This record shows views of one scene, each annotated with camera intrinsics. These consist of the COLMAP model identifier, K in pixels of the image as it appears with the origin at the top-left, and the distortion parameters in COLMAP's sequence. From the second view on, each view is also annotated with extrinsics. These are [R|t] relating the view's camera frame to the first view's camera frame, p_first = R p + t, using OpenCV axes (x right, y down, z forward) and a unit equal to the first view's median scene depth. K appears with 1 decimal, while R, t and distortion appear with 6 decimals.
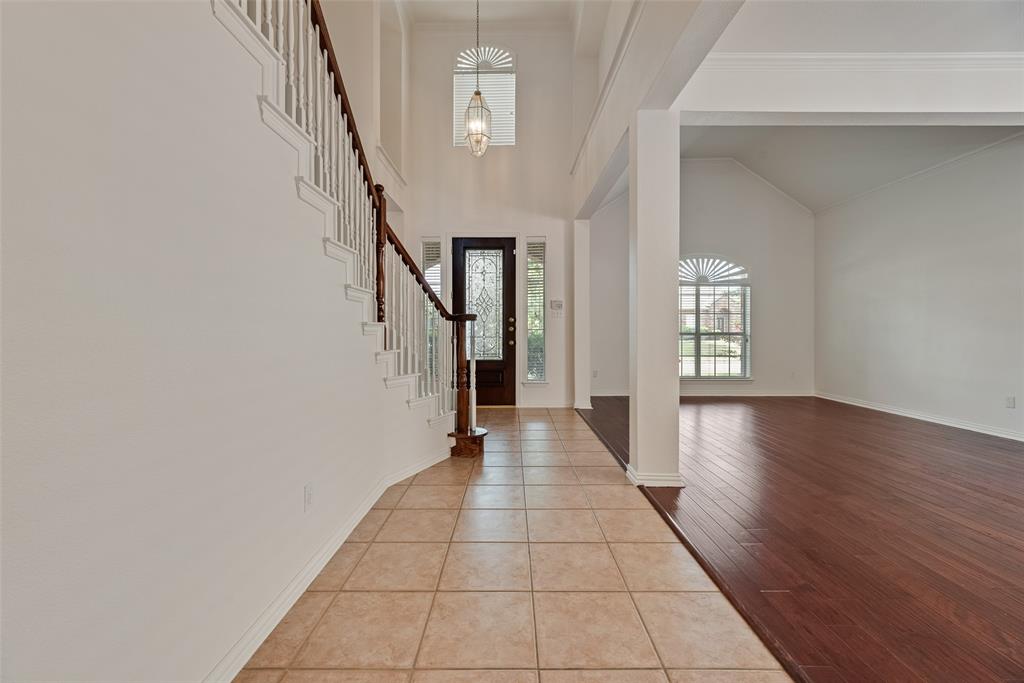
lens RADIAL K [[414.8, 0, 514.0], [0, 414.8, 334.9], [0, 0, 1]] dist [0.002786, -0.000638]
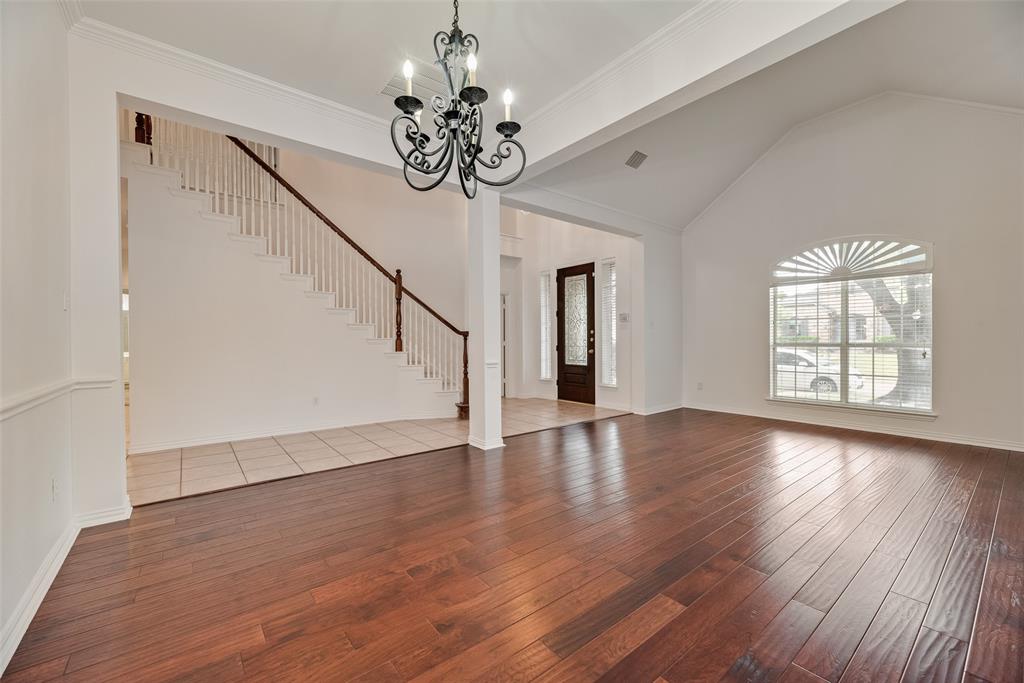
lens RADIAL K [[414.8, 0, 512.4], [0, 414.8, 344.8], [0, 0, 1]] dist [0.002786, -0.000638]
pose [[0.618688, 0.006216, -0.785613, 0.675206], [-0.003340, 0.999980, 0.005281, -0.004295], [0.785630, -0.000643, 0.618696, 0.077900]]
